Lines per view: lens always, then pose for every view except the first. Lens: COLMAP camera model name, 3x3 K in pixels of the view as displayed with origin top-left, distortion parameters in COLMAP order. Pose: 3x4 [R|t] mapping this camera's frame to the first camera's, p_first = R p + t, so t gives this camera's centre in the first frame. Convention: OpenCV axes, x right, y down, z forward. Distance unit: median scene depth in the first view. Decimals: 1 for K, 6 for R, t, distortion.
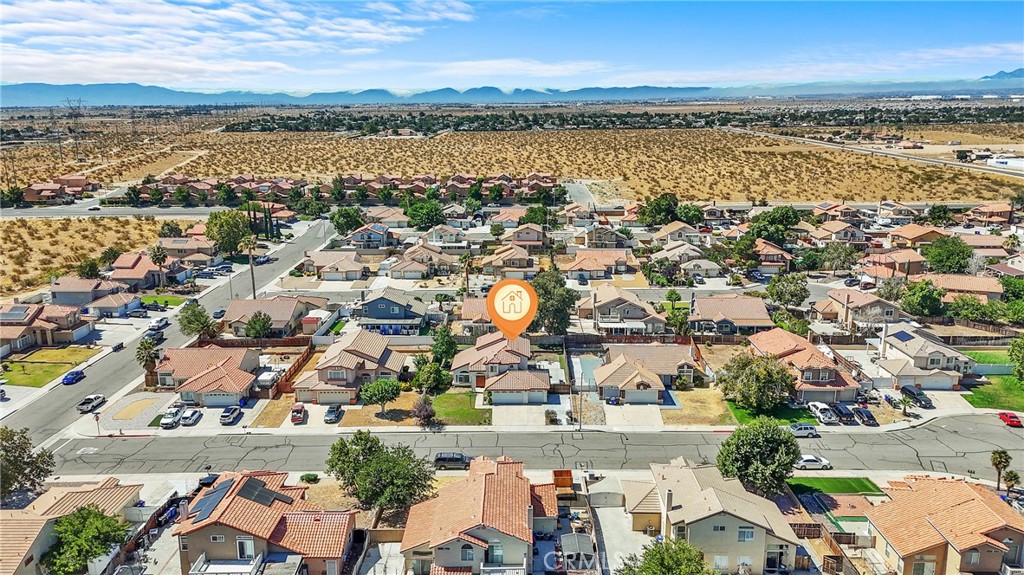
lens RADIAL K [[746.9, 0, 512.0], [0, 746.9, 287.5], [0, 0, 1]] dist [0.084153, -0.084793]
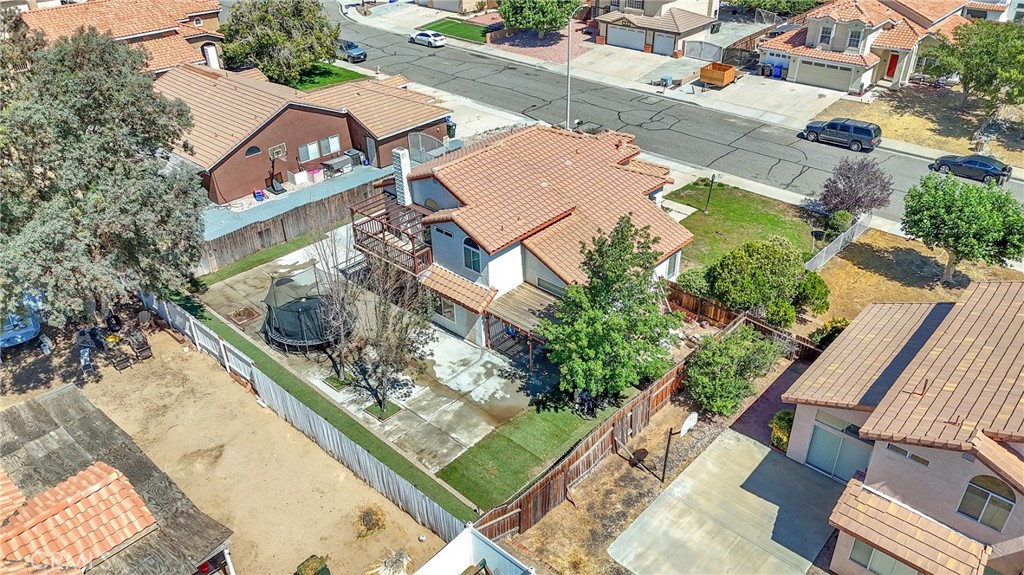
lens RADIAL K [[746.9, 0, 512.0], [0, 746.9, 287.5], [0, 0, 1]] dist [0.084153, -0.084793]
pose [[-0.748885, -0.334273, 0.572217, -0.213142], [0.168898, 0.738676, 0.652557, -0.085411], [-0.640816, 0.585337, -0.496726, 1.249697]]
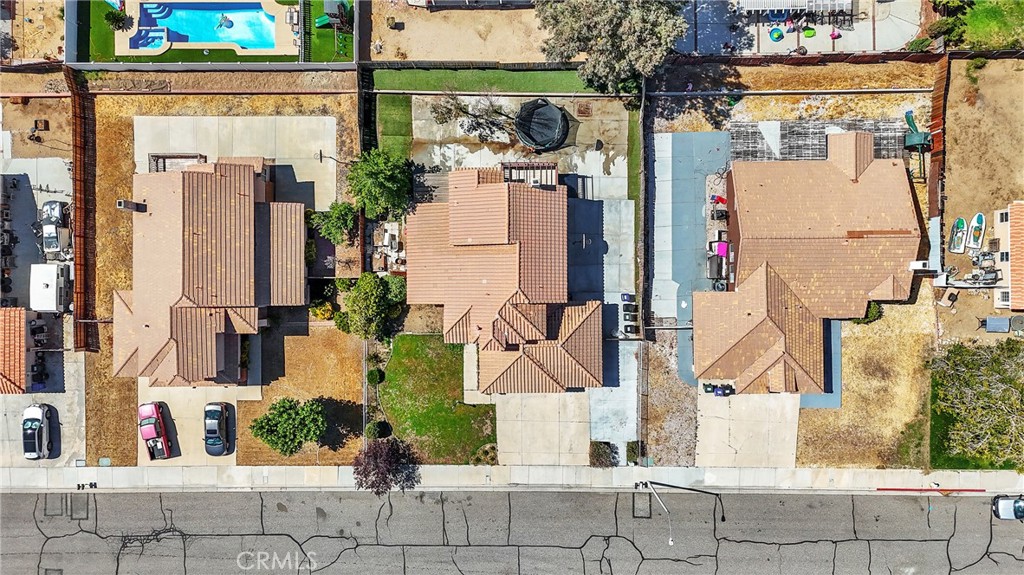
lens RADIAL K [[746.9, 0, 512.0], [0, 746.9, 287.5], [0, 0, 1]] dist [0.084153, -0.084793]
pose [[0.999647, -0.019262, -0.018272, -0.002194], [0.022367, 0.240230, 0.970458, -0.387675], [-0.014304, -0.970525, 0.240576, 0.919559]]
